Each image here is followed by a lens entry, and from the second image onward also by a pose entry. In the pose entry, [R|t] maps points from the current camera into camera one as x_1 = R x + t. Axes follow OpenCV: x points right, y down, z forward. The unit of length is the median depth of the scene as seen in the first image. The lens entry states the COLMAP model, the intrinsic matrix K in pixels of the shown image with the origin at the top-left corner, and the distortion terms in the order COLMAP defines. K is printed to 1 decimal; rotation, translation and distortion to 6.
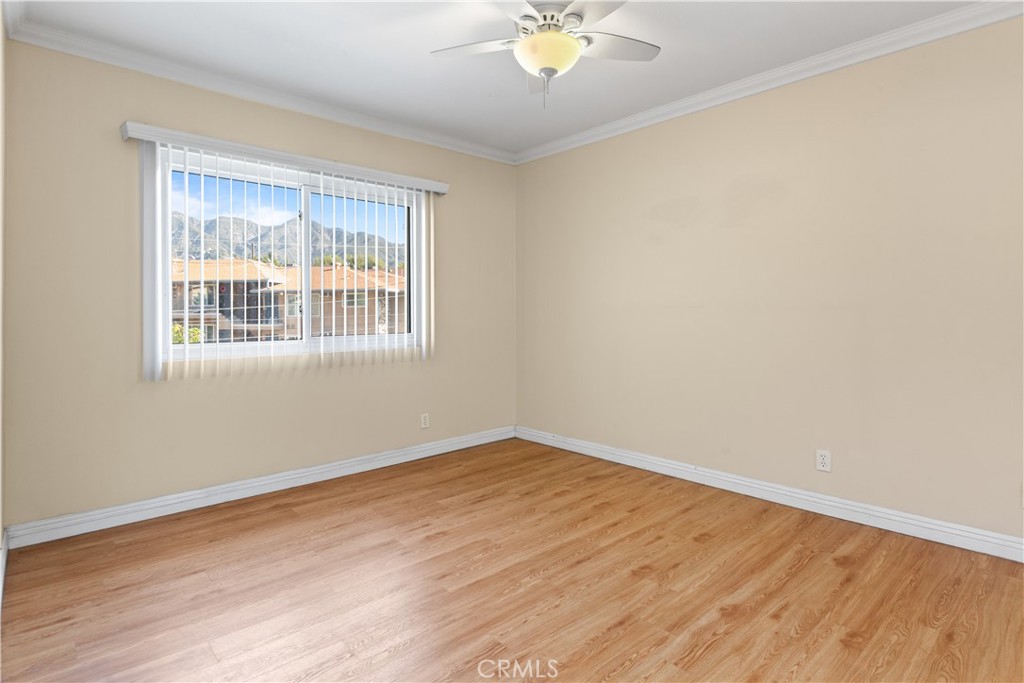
lens RADIAL K [[530.7, 0, 510.0], [0, 530.7, 324.4], [0, 0, 1]] dist [0.003482, 0.000114]
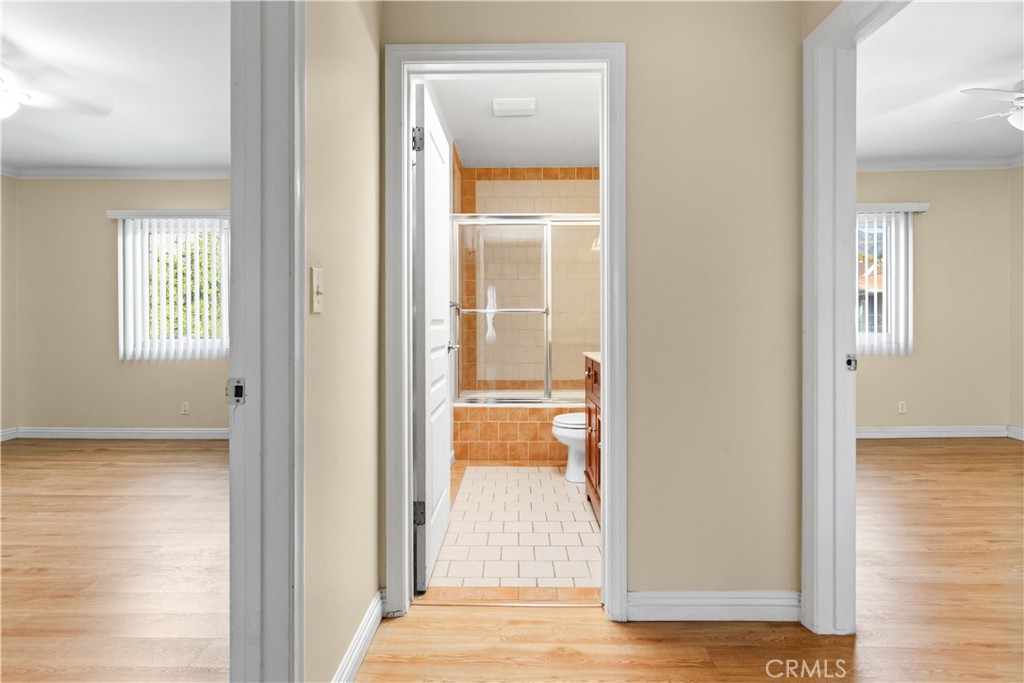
lens RADIAL K [[530.7, 0, 510.0], [0, 530.7, 324.4], [0, 0, 1]] dist [0.003482, 0.000114]
pose [[0.734188, 0.003167, -0.678939, 0.001188], [-0.006277, 0.999978, -0.002124, 0.006063], [0.678917, 0.005821, 0.734192, -0.473531]]
